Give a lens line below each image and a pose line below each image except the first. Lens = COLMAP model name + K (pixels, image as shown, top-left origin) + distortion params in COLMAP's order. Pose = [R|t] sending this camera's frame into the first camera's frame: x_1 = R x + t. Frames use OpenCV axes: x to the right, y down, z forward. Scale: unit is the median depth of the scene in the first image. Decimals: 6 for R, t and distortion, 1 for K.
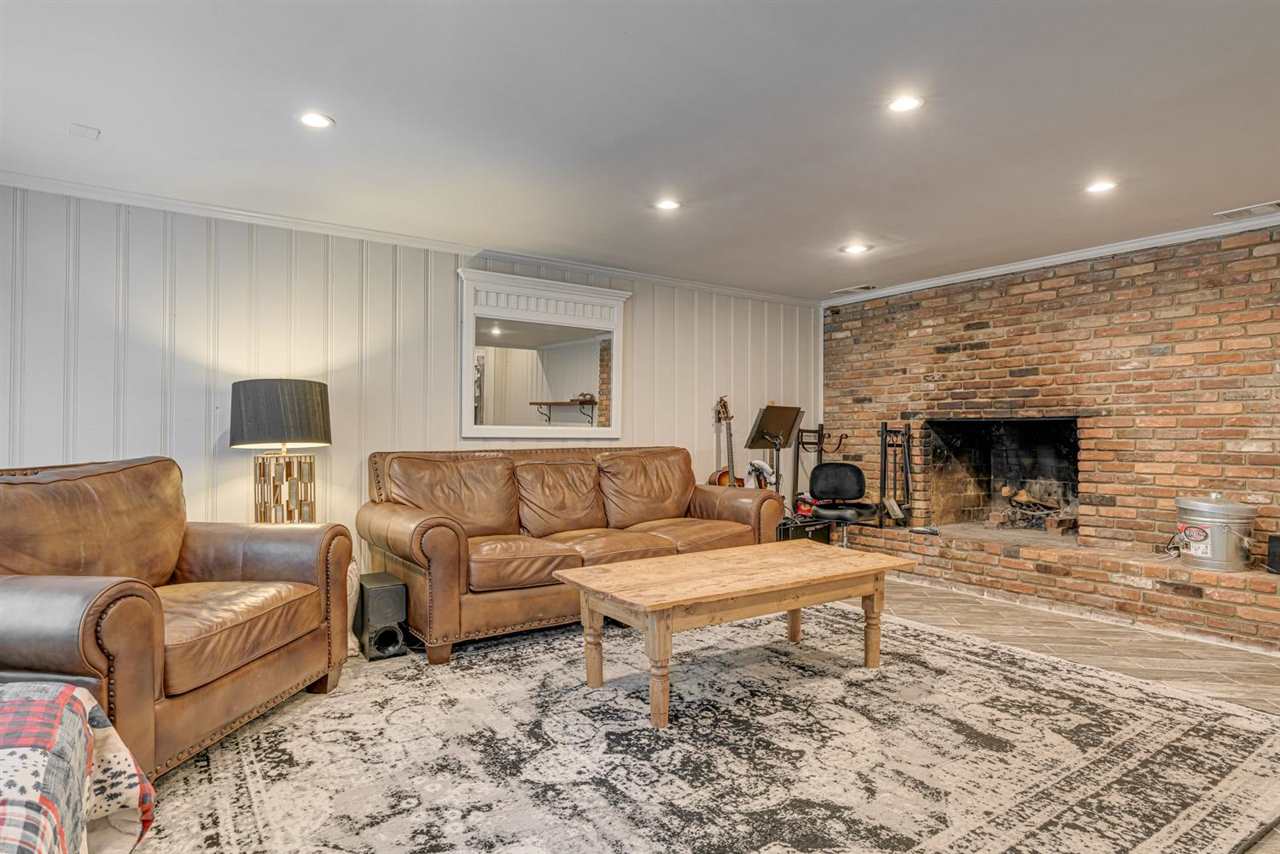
lens RADIAL K [[726.5, 0, 645.3], [0, 726.5, 428.0], [0, 0, 1]] dist [-0.000396, 0.004985]
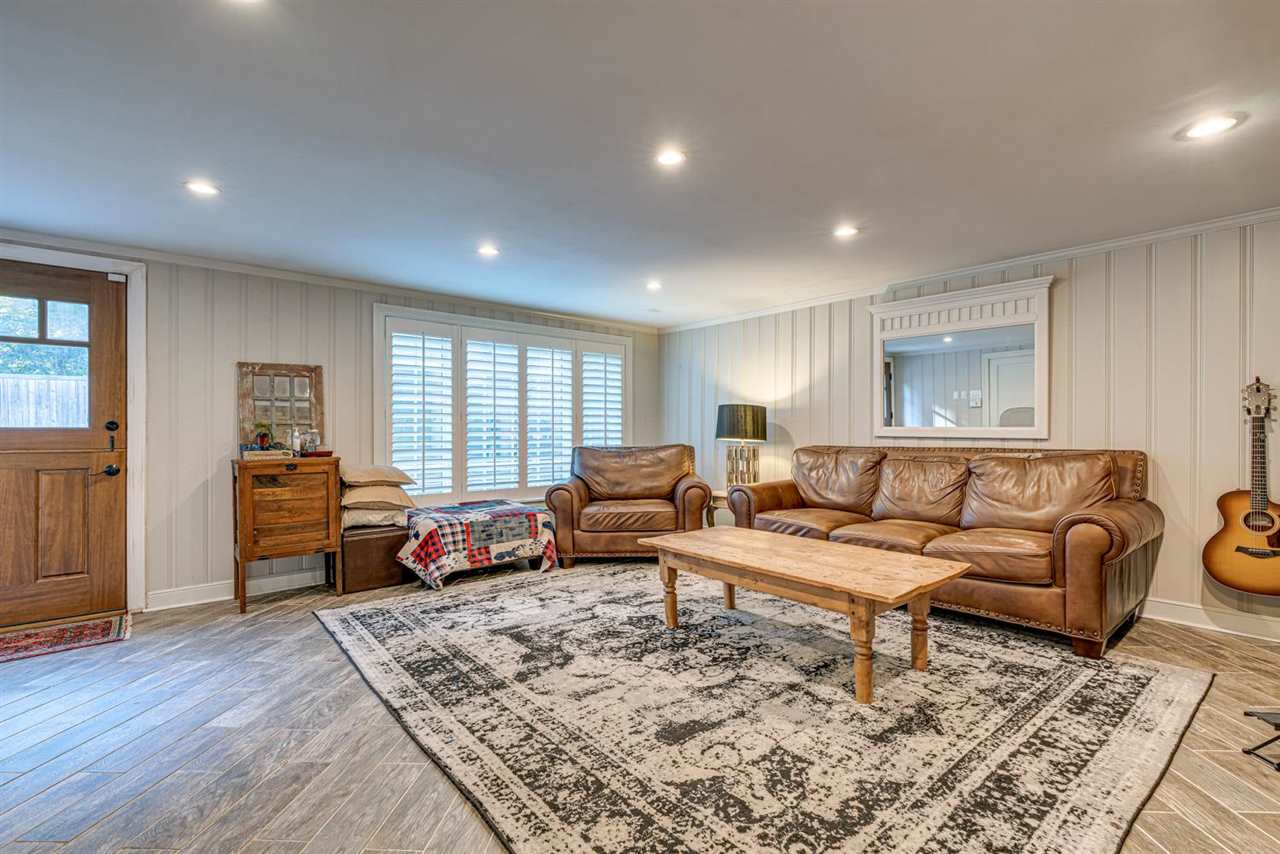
lens RADIAL K [[583.1, 0, 646.1], [0, 583.1, 431.4], [0, 0, 1]] dist [-0.004672, 0.001199]
pose [[0.075697, 0.000172, -0.997131, 1.178116], [0.012335, 0.999923, 0.001109, -0.004138], [0.997055, -0.012384, 0.075689, 0.811164]]
